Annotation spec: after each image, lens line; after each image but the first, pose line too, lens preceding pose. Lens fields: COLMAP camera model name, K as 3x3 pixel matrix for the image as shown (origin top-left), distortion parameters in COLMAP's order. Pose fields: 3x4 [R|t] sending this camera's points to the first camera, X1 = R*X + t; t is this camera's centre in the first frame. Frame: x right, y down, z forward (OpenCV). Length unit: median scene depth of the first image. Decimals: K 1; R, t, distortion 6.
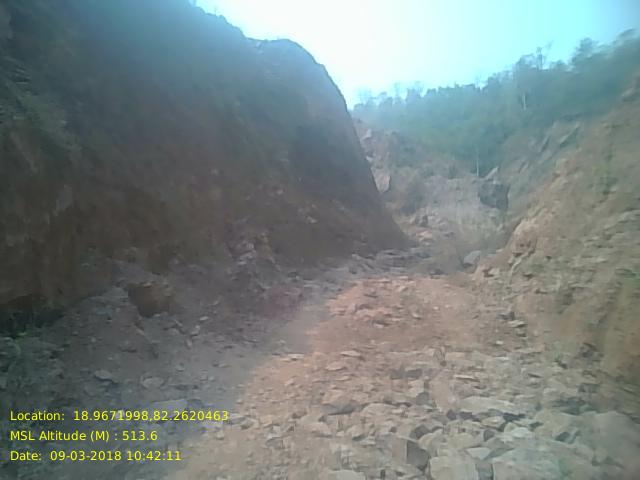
lens RADIAL K [[554.0, 0, 323.8], [0, 554.0, 223.0], [0, 0, 1]] dist [0.132126, -0.239439]
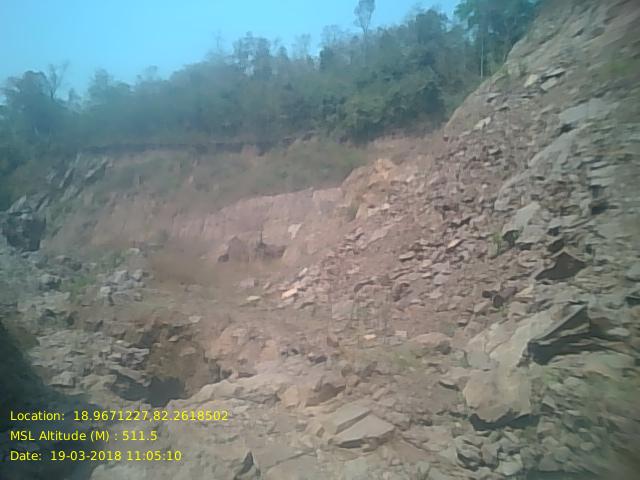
lens RADIAL K [[544.6, 0, 318.9], [0, 544.6, 243.0], [0, 0, 1]] dist [0.091090, -0.231104]
pose [[0.644727, -0.001832, 0.764411, 0.049566], [0.044587, 0.998385, -0.035212, 0.007291], [-0.763112, 0.056785, 0.643767, 0.961823]]
